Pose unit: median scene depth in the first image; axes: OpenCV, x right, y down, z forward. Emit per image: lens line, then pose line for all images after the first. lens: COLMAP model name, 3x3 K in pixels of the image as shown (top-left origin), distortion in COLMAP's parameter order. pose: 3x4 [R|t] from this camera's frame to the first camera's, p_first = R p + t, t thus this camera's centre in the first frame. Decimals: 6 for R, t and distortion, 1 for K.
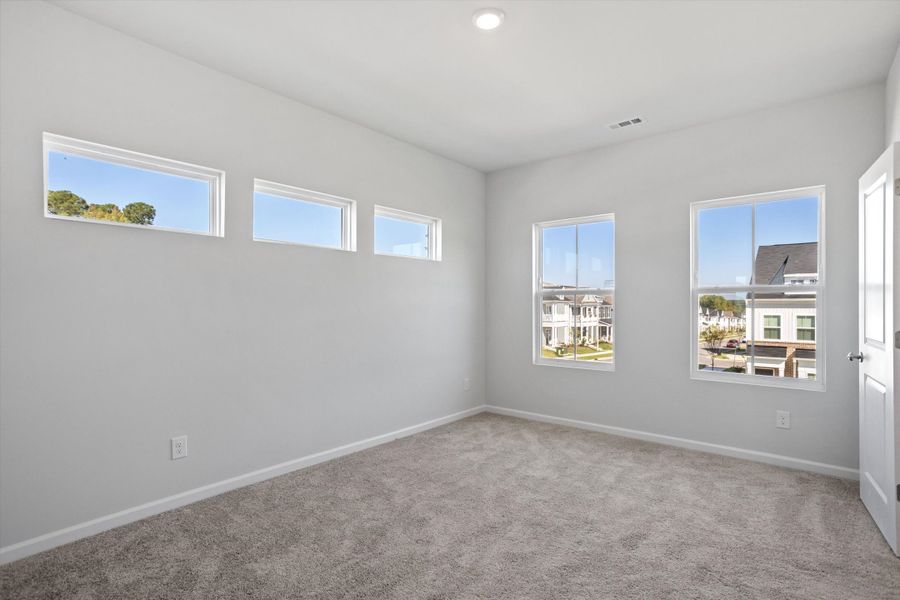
lens RADIAL K [[435.8, 0, 447.8], [0, 435.8, 302.9], [0, 0, 1]] dist [-0.054719, 0.032765]
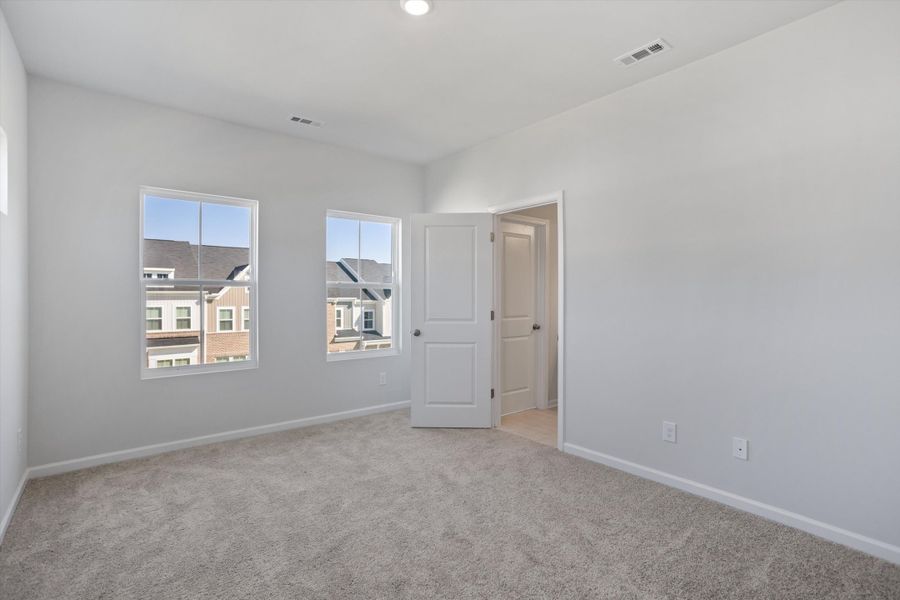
lens RADIAL K [[434.3, 0, 448.9], [0, 434.3, 295.2], [0, 0, 1]] dist [-0.052325, 0.032151]
pose [[0.181313, 0.004063, 0.983417, -0.505321], [-0.004854, 0.999983, -0.003237, 0.000089], [-0.983413, -0.004186, 0.181330, 0.452647]]
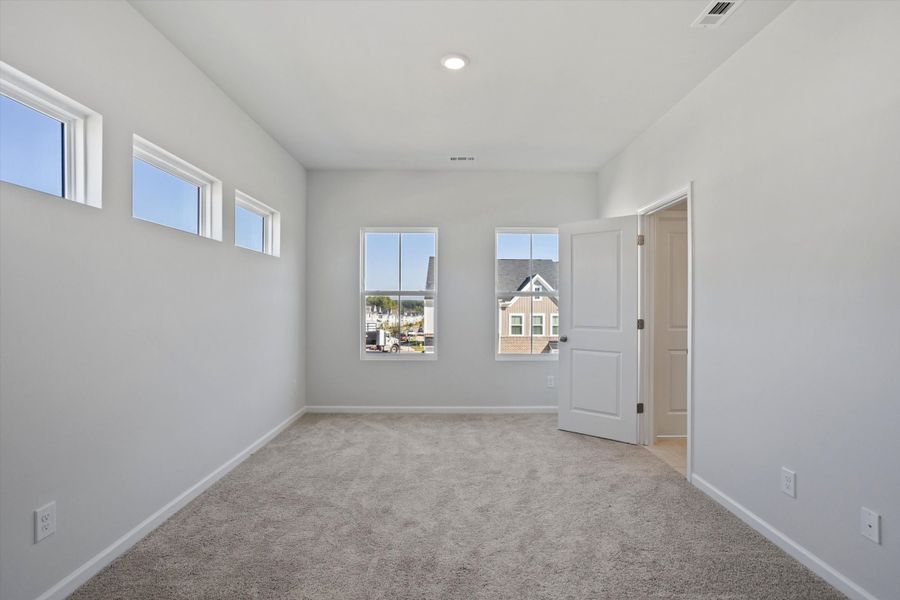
lens RADIAL K [[435.8, 0, 447.8], [0, 435.8, 302.9], [0, 0, 1]] dist [-0.054719, 0.032765]
pose [[0.758909, 0.004486, 0.651181, -0.411090], [-0.005983, 0.999982, 0.000084, -0.000119], [-0.651169, -0.003960, 0.758922, 0.071208]]
